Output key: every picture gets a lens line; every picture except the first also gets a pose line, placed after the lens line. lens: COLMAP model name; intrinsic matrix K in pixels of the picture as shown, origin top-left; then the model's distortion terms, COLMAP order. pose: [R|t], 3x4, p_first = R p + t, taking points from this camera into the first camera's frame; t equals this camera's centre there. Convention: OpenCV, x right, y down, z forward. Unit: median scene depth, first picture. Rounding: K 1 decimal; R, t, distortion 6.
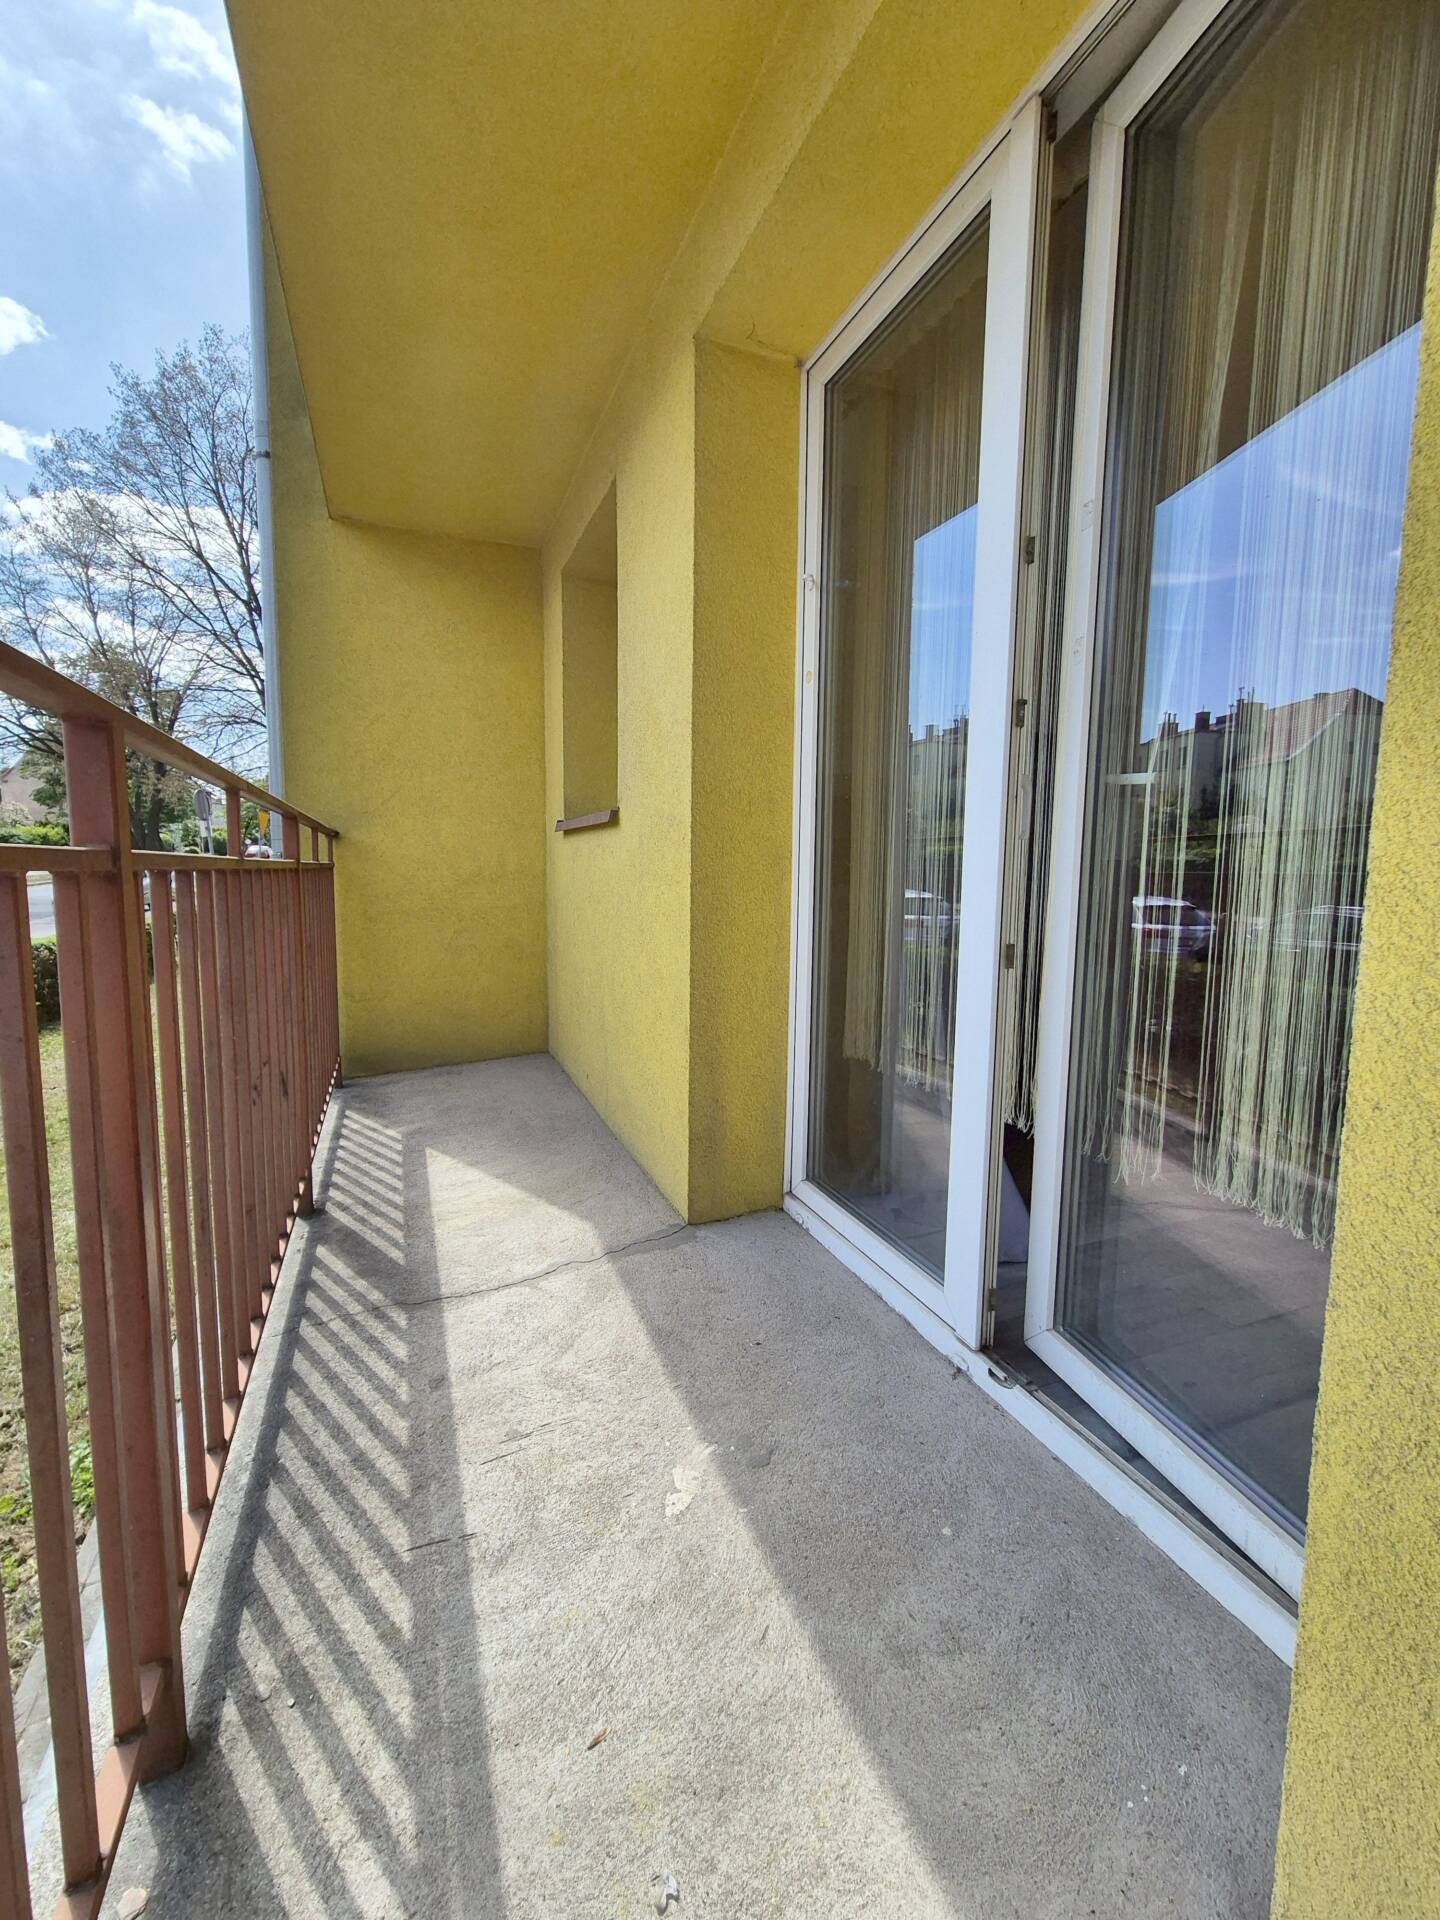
lens RADIAL K [[791.3, 0, 704.1], [0, 791.3, 948.5], [0, 0, 1]] dist [-0.002686, -0.000552]
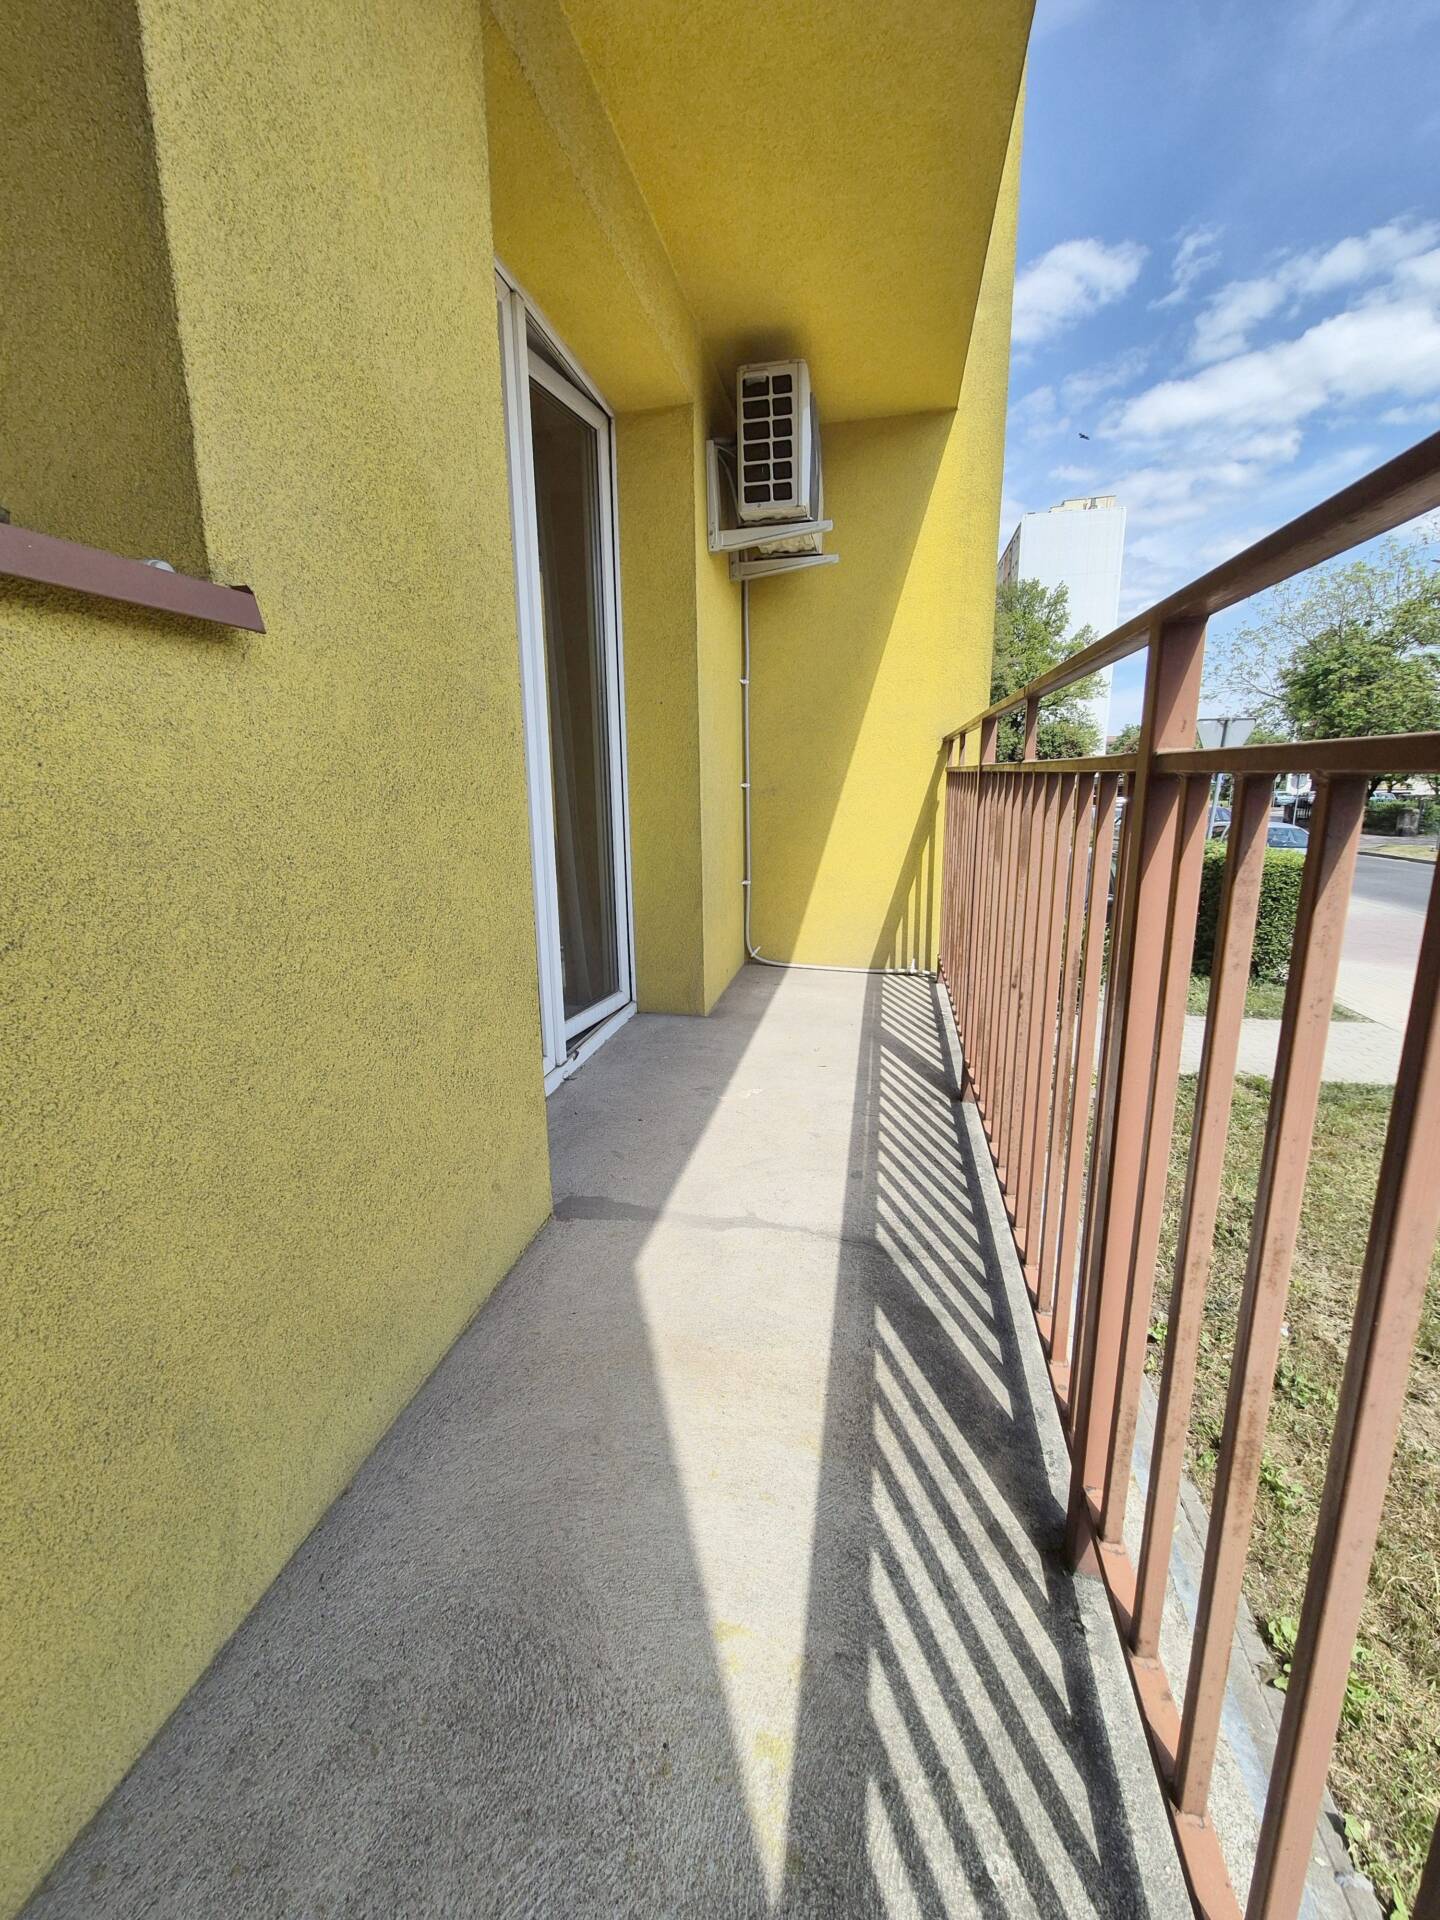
lens RADIAL K [[791.3, 0, 704.1], [0, 791.3, 948.5], [0, 0, 1]] dist [-0.002686, -0.000552]
pose [[-0.831084, -0.109925, 0.545175, -0.704231], [0.068176, 0.952741, 0.296033, -0.183630], [-0.551952, 0.283197, -0.784314, 1.813107]]
